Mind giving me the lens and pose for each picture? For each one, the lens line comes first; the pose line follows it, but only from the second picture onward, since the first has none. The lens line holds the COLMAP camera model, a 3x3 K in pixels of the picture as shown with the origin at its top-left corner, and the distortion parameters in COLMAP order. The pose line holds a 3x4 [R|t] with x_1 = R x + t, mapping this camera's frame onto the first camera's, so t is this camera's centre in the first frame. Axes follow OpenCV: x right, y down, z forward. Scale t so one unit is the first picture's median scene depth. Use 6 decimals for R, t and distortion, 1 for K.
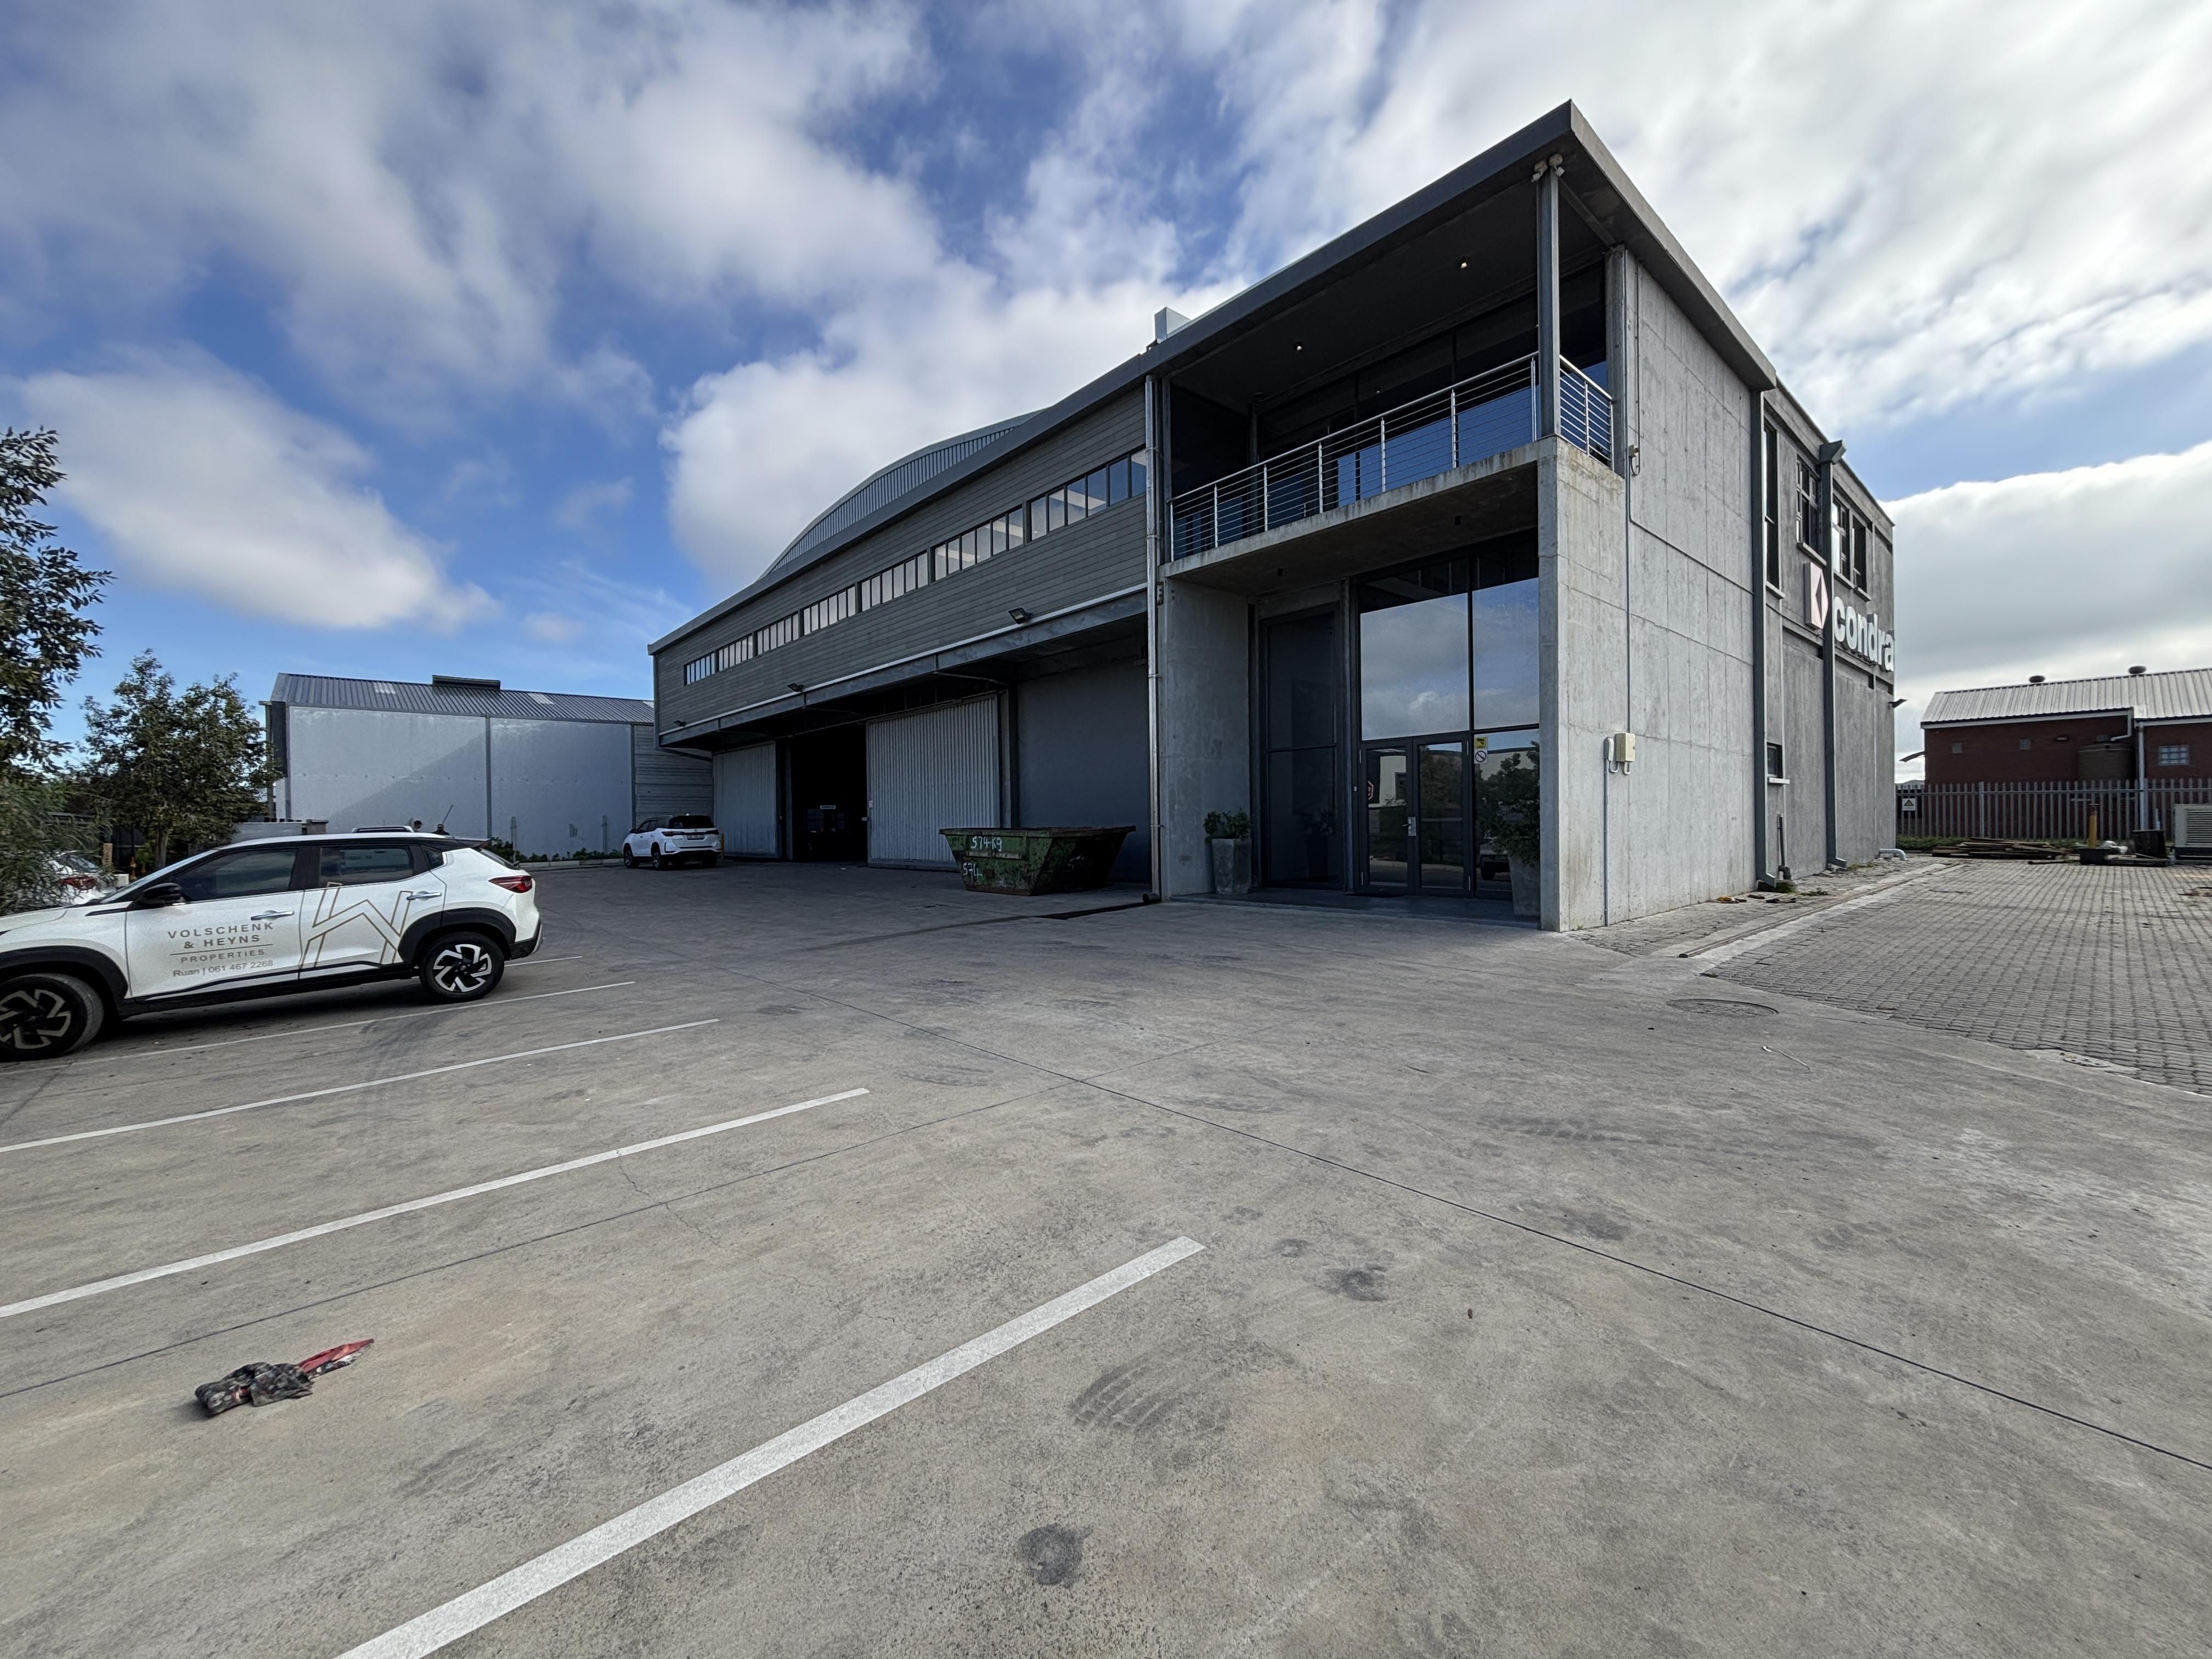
lens RADIAL K [[888.1, 0, 1110.6], [0, 888.1, 825.3], [0, 0, 1]] dist [0.002686, -0.000629]
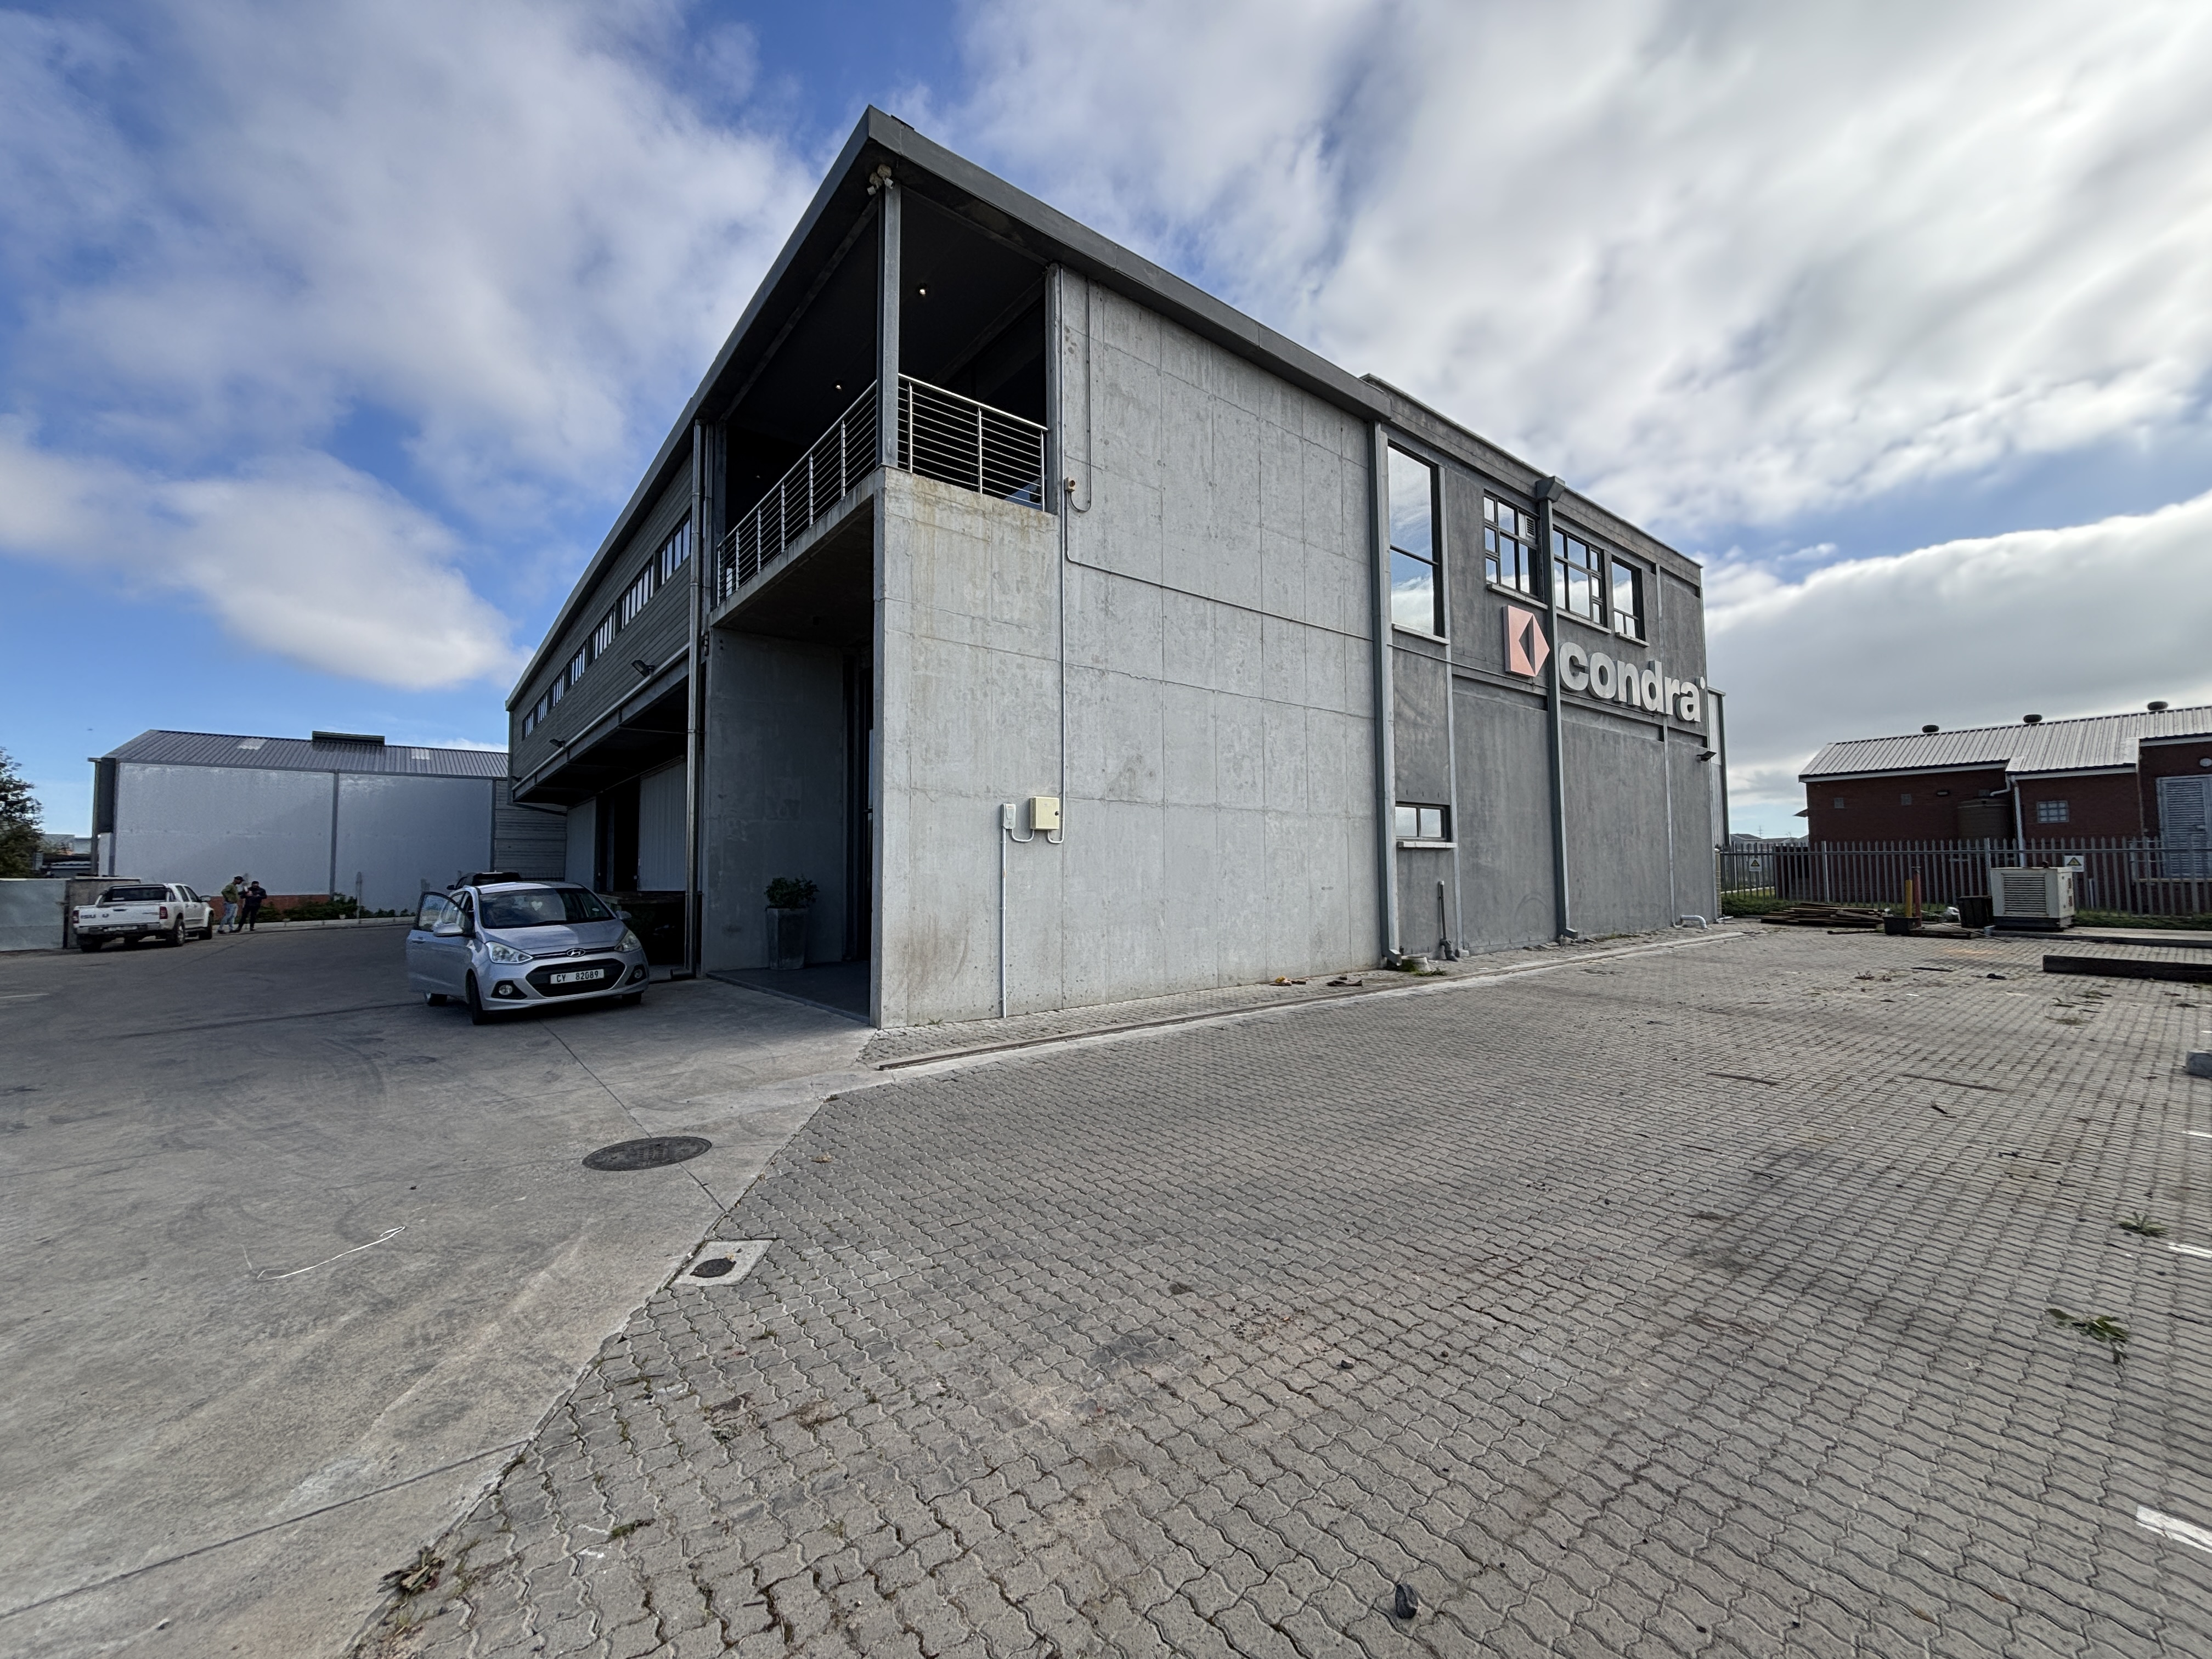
lens RADIAL K [[888.1, 0, 1102.2], [0, 888.1, 827.2], [0, 0, 1]] dist [0.002686, -0.000629]
pose [[0.998900, 0.000726, -0.046886, 0.246048], [-0.003283, 0.998509, -0.054490, -0.009459], [0.046777, 0.054584, 0.997413, 0.045176]]
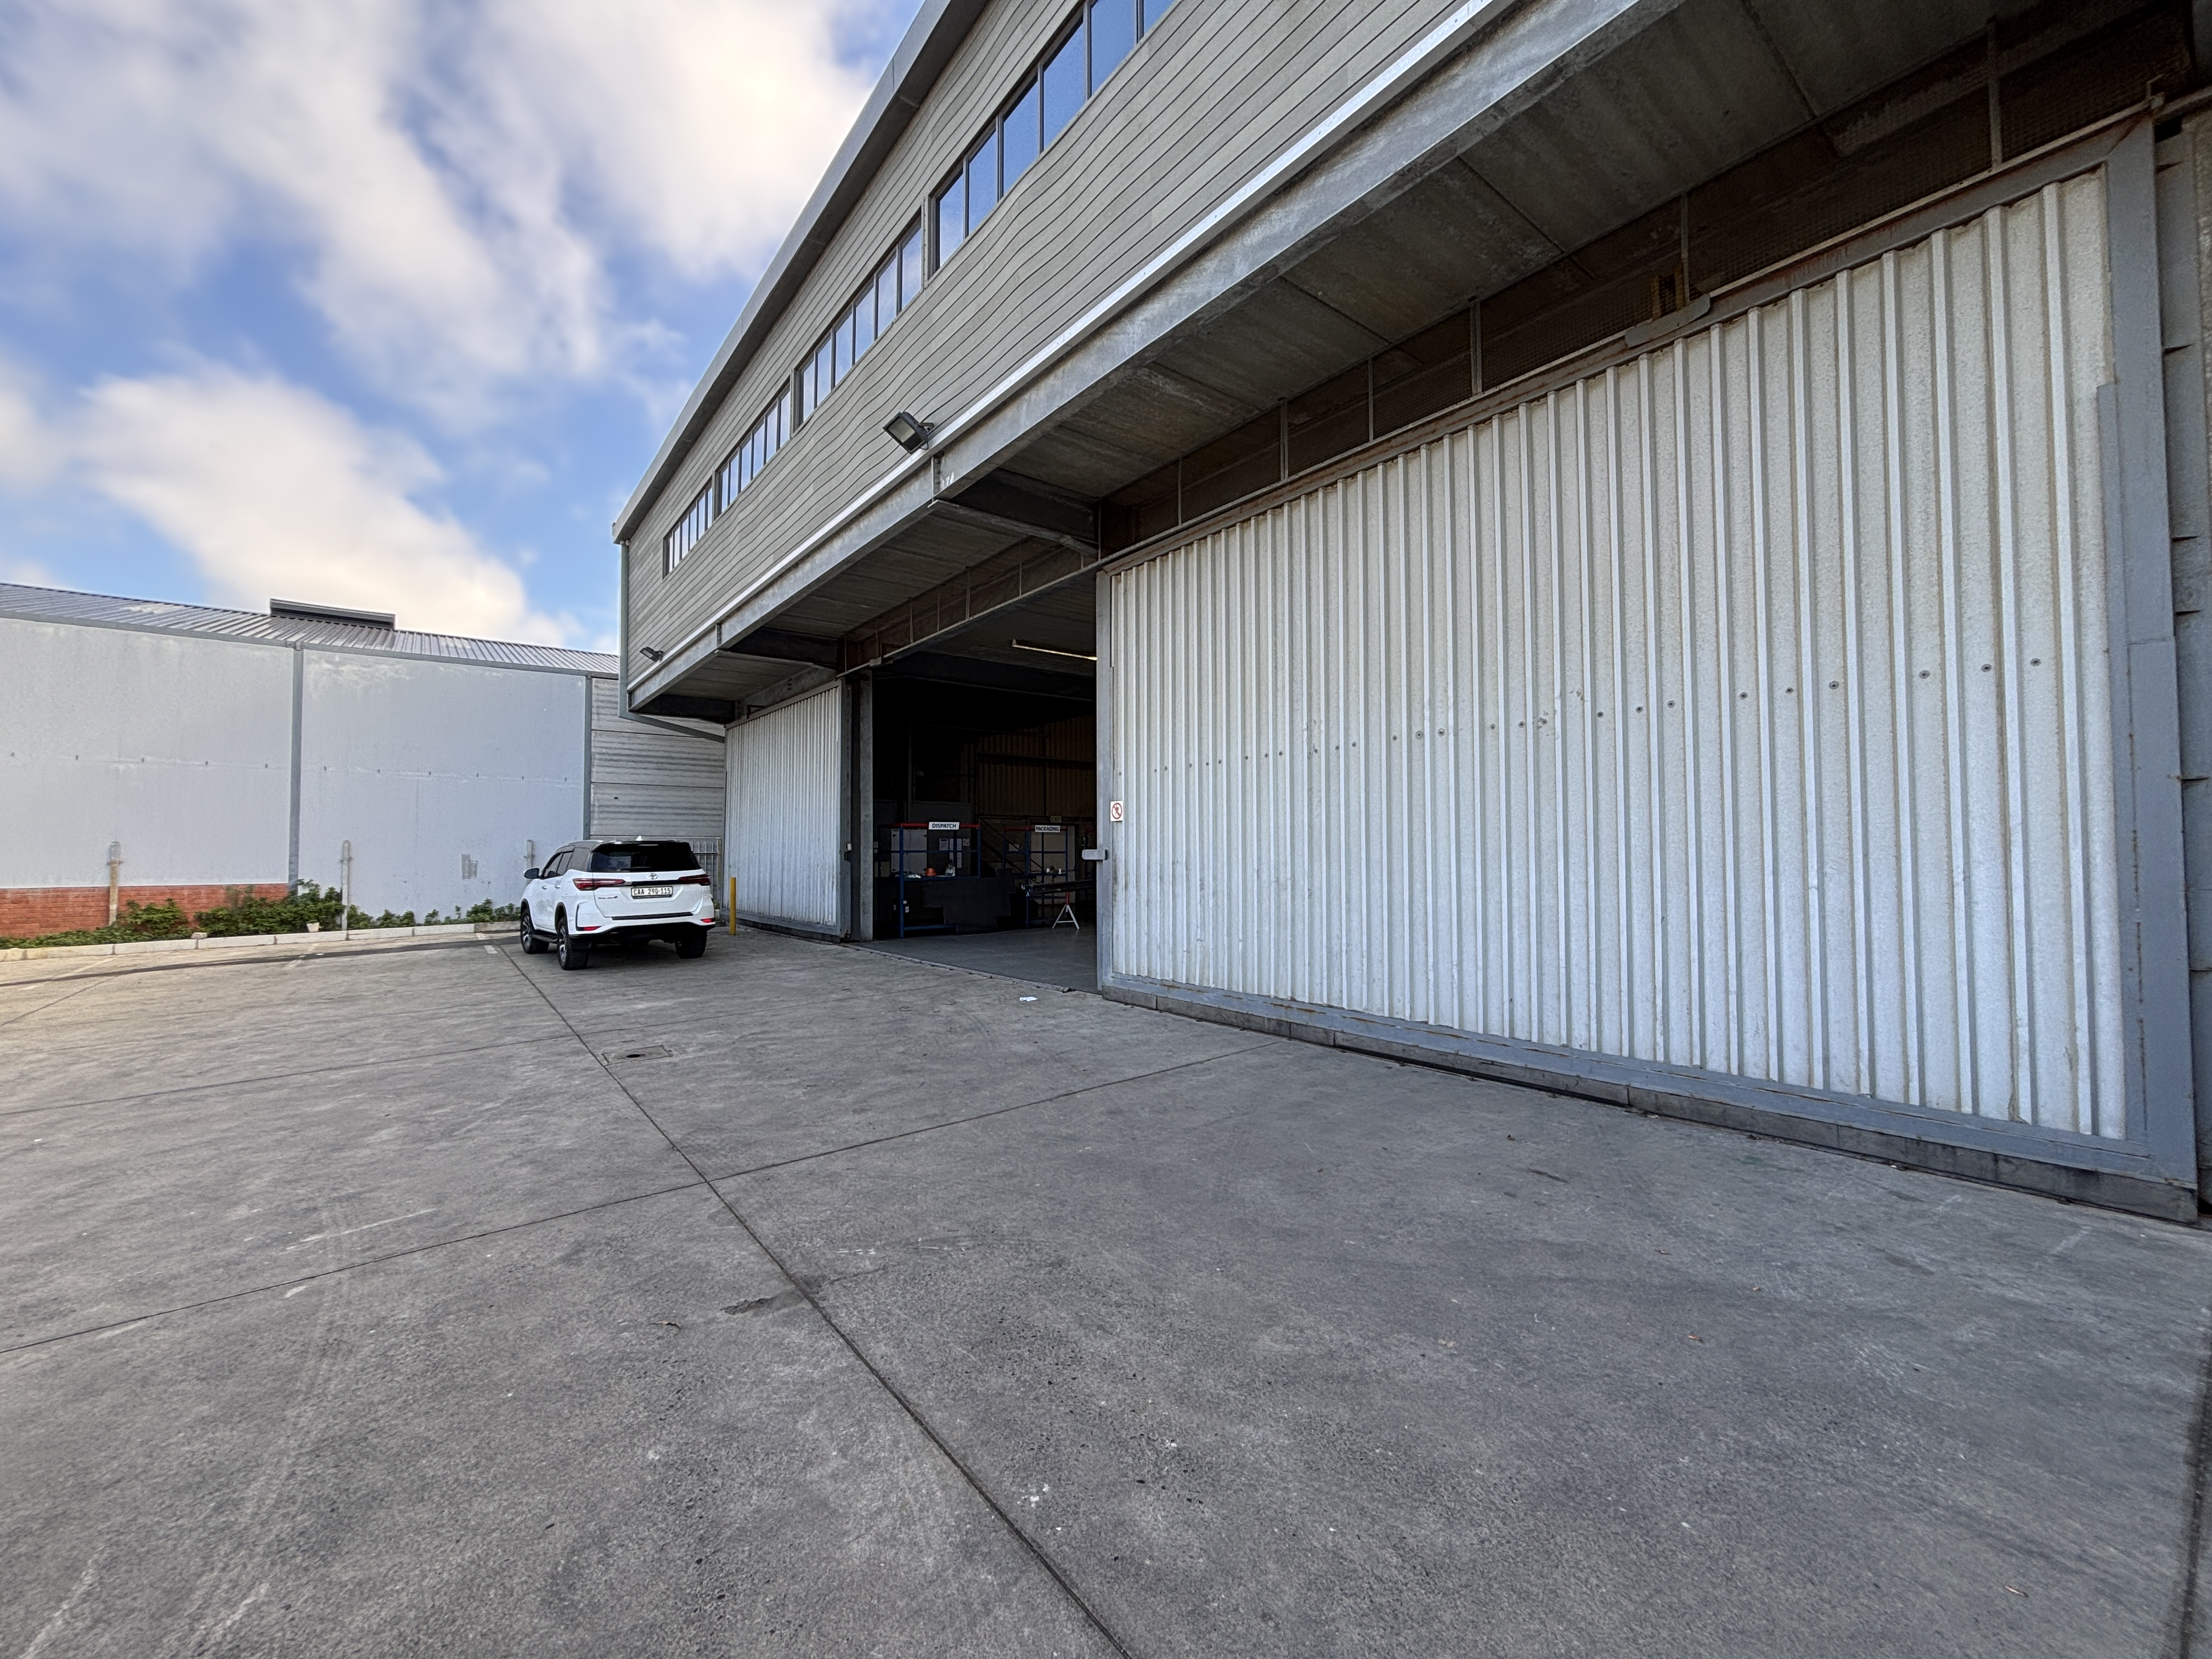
lens RADIAL K [[888.1, 0, 1116.2], [0, 888.1, 832.6], [0, 0, 1]] dist [0.002686, -0.000629]
pose [[0.998584, 0.008462, -0.052528, -0.224292], [-0.009805, 0.999630, -0.025362, -0.006309], [0.052294, 0.025841, 0.998297, 0.587001]]
